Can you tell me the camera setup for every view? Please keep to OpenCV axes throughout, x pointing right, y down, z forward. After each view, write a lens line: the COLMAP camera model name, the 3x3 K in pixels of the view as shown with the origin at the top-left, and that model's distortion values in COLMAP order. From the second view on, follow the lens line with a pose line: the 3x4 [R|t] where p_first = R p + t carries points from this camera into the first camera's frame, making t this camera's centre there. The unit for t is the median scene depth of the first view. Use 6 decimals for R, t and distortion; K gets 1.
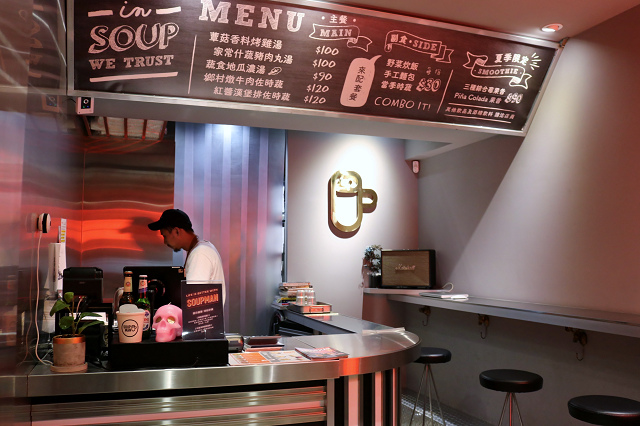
lens RADIAL K [[555.1, 0, 318.0], [0, 555.1, 214.0], [0, 0, 1]] dist [-0.103098, -0.005045]
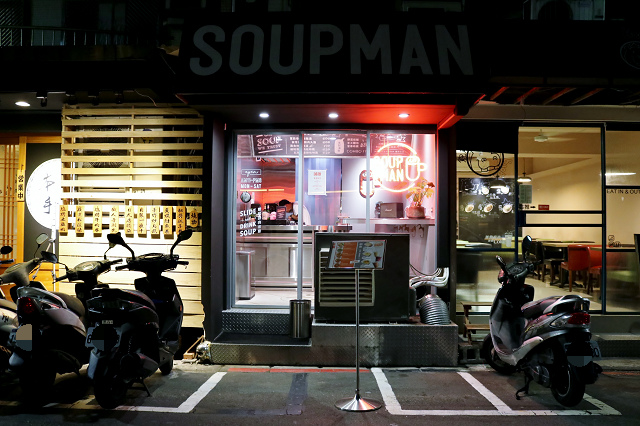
lens RADIAL K [[525.9, 0, 321.0], [0, 525.9, 212.5], [0, 0, 1]] dist [-0.103063, 0.019276]
pose [[0.933193, -0.004254, -0.359350, 1.078312], [0.023819, 0.998463, 0.050036, -0.018651], [0.358585, -0.055252, 0.931860, -1.876139]]
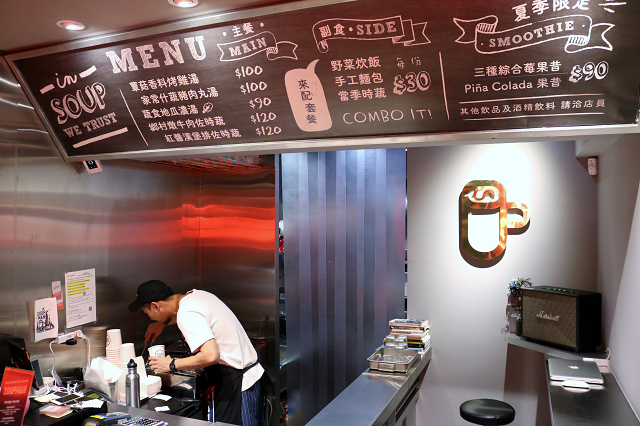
lens RADIAL K [[525.9, 0, 319.3], [0, 525.9, 214.4], [0, 0, 1]] dist [-0.103063, 0.019276]
pose [[0.754130, -0.006276, -0.656695, 0.567732], [0.051523, 0.997438, 0.049634, -0.125290], [0.654701, -0.071265, 0.752521, 0.491613]]
